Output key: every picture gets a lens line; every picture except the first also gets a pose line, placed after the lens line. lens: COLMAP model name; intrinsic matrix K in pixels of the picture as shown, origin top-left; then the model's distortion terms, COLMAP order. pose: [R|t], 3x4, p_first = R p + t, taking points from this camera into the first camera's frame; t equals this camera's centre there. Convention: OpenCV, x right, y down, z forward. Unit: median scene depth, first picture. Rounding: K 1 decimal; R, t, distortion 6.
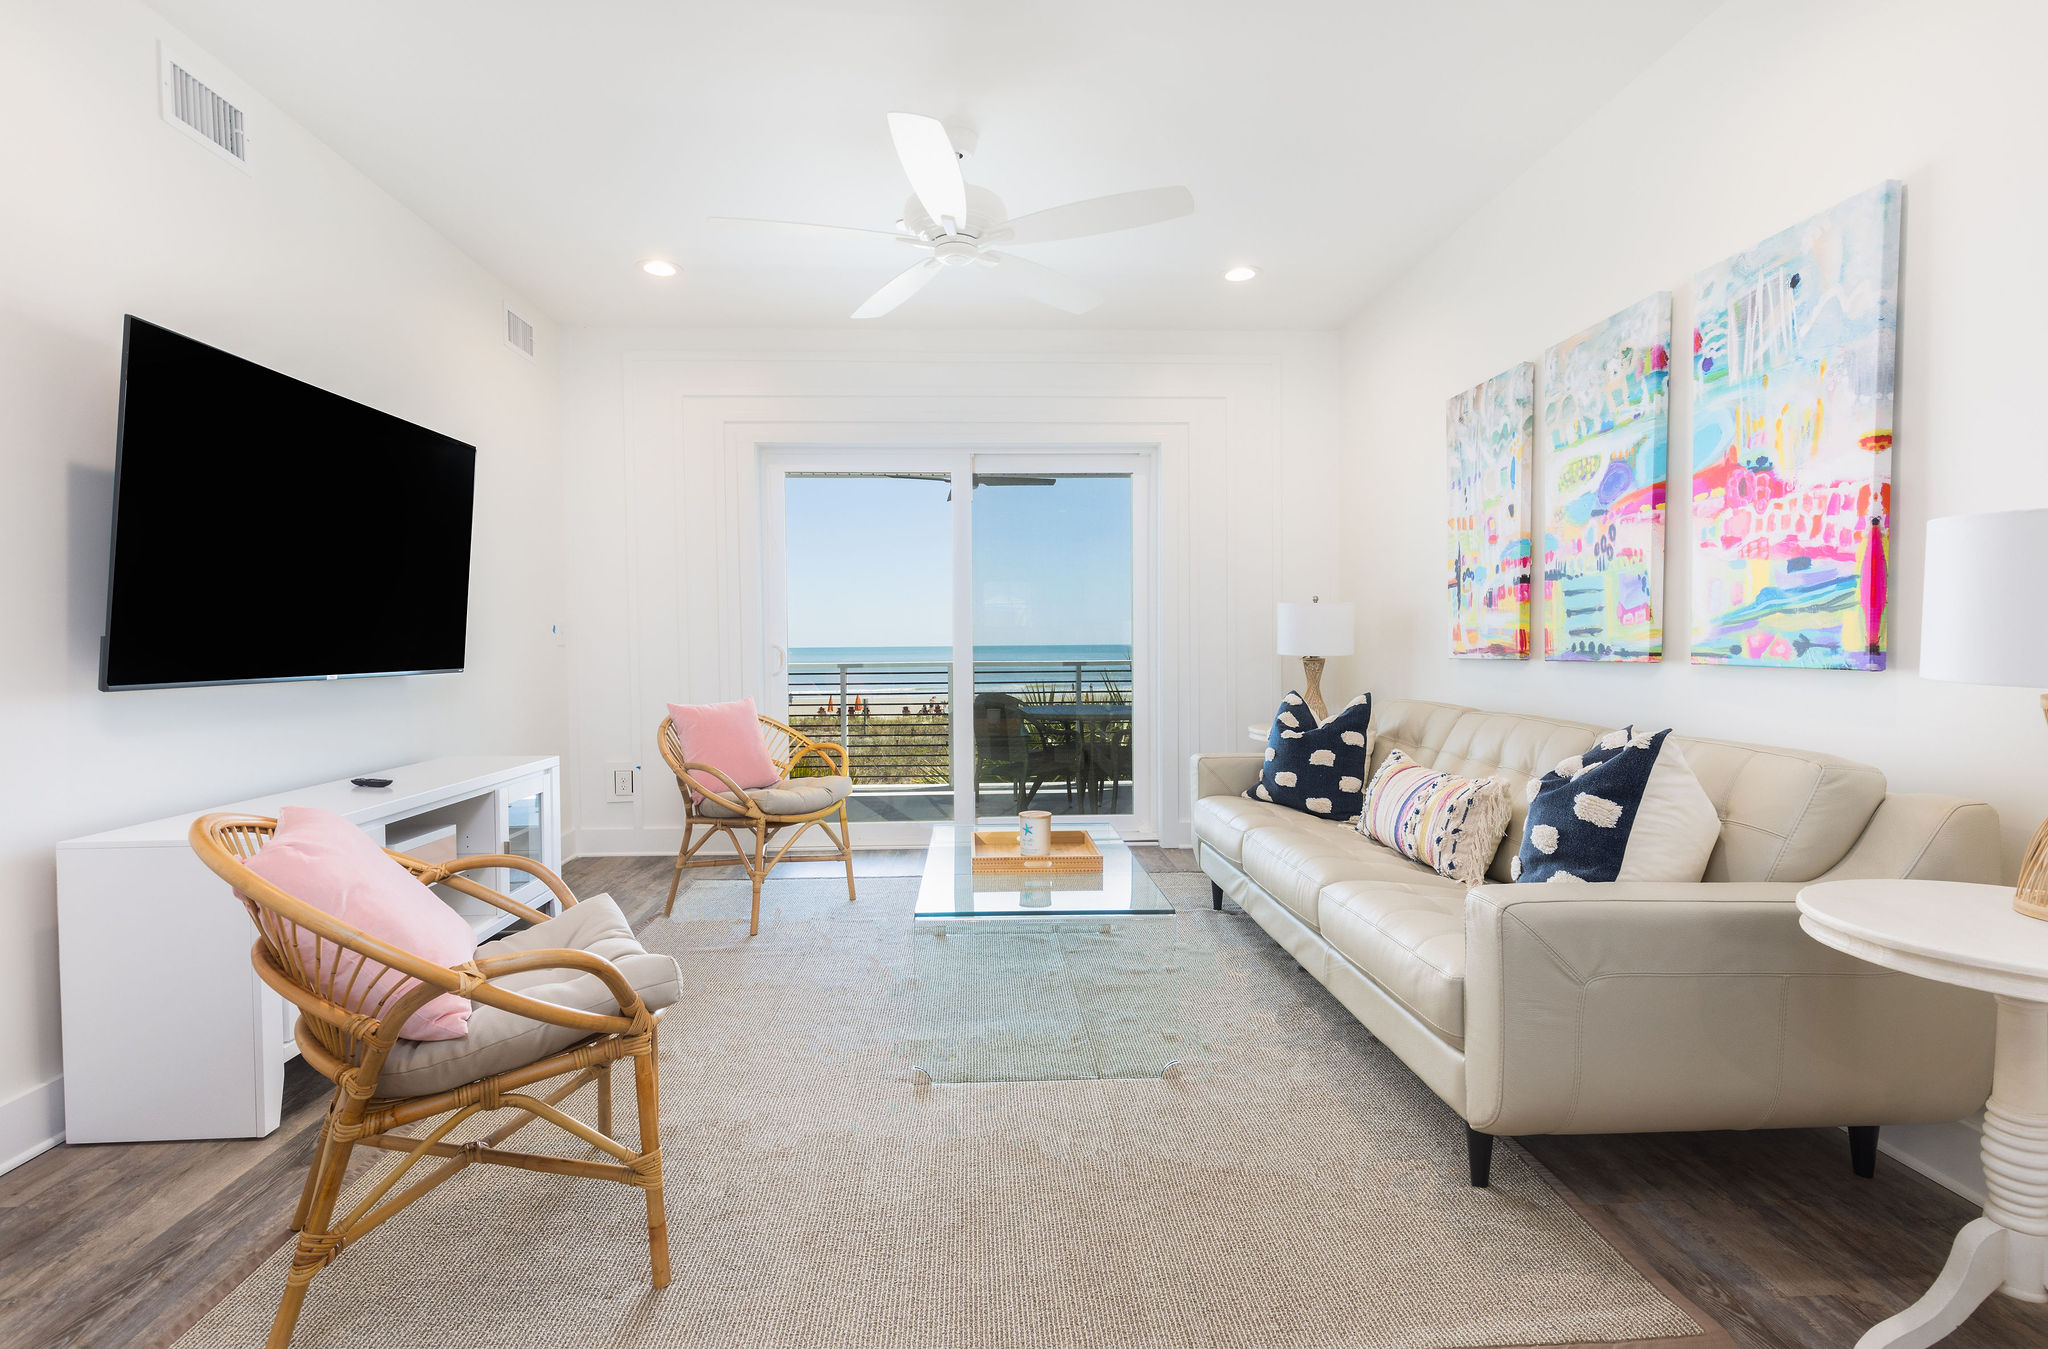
lens RADIAL K [[939.9, 0, 1024.0], [0, 939.9, 674.5], [0, 0, 1]] dist [0.018657, -0.009704]
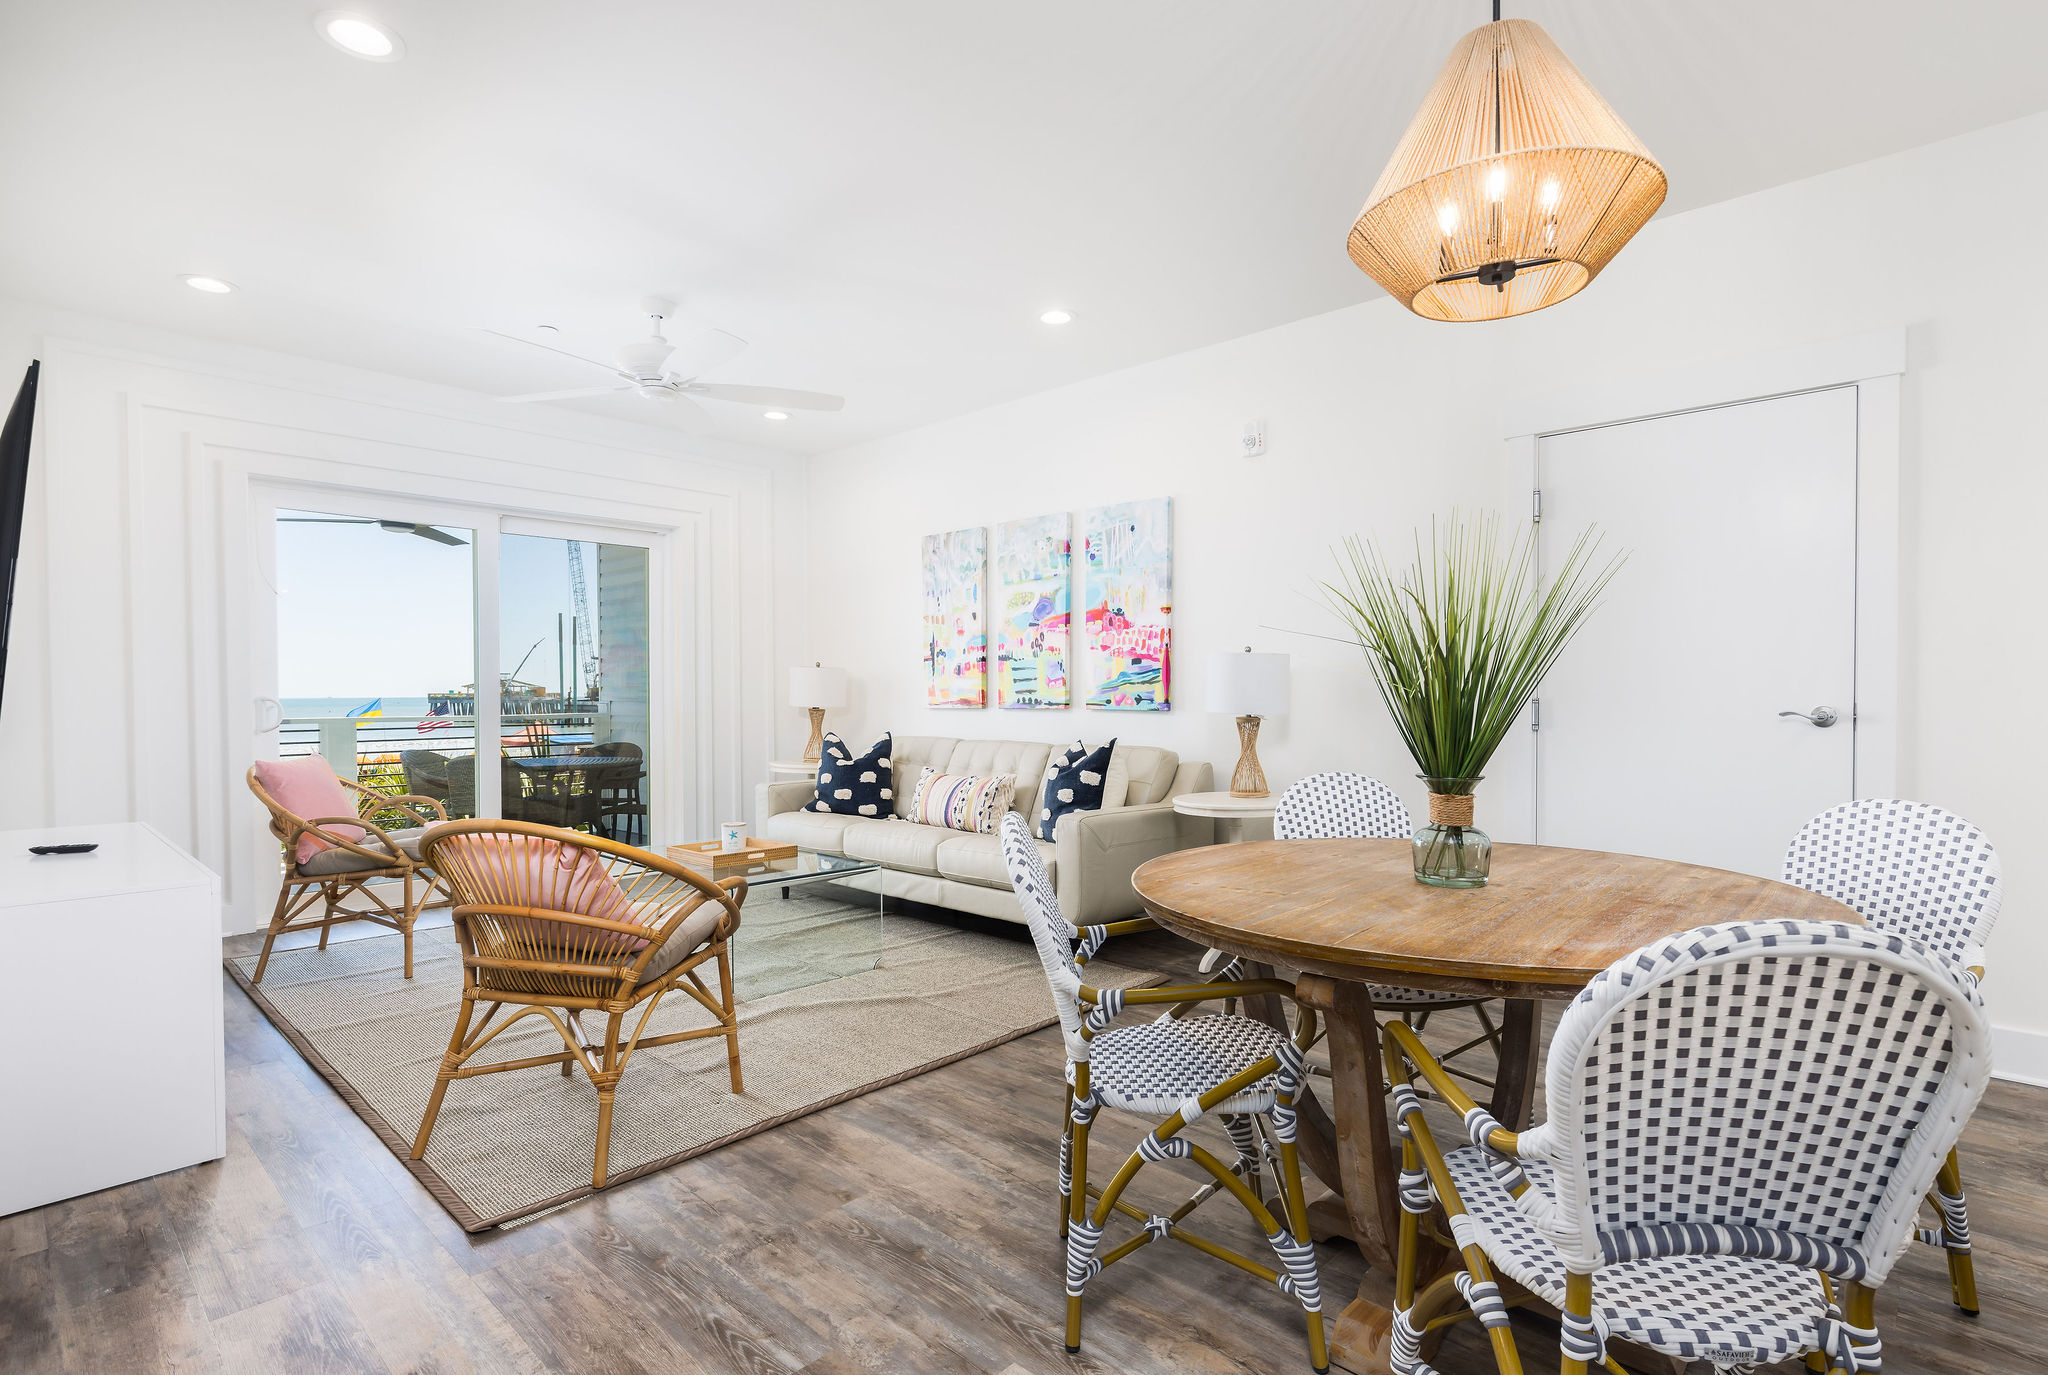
lens RADIAL K [[963.5, 0, 1052.7], [0, 963.5, 741.5], [0, 0, 1]] dist [-0.012880, 0.000178]
pose [[0.714005, -0.029626, 0.699514, -0.587819], [0.020909, 0.999561, 0.020991, 0.009827], [-0.699829, -0.000361, 0.714311, -0.292137]]
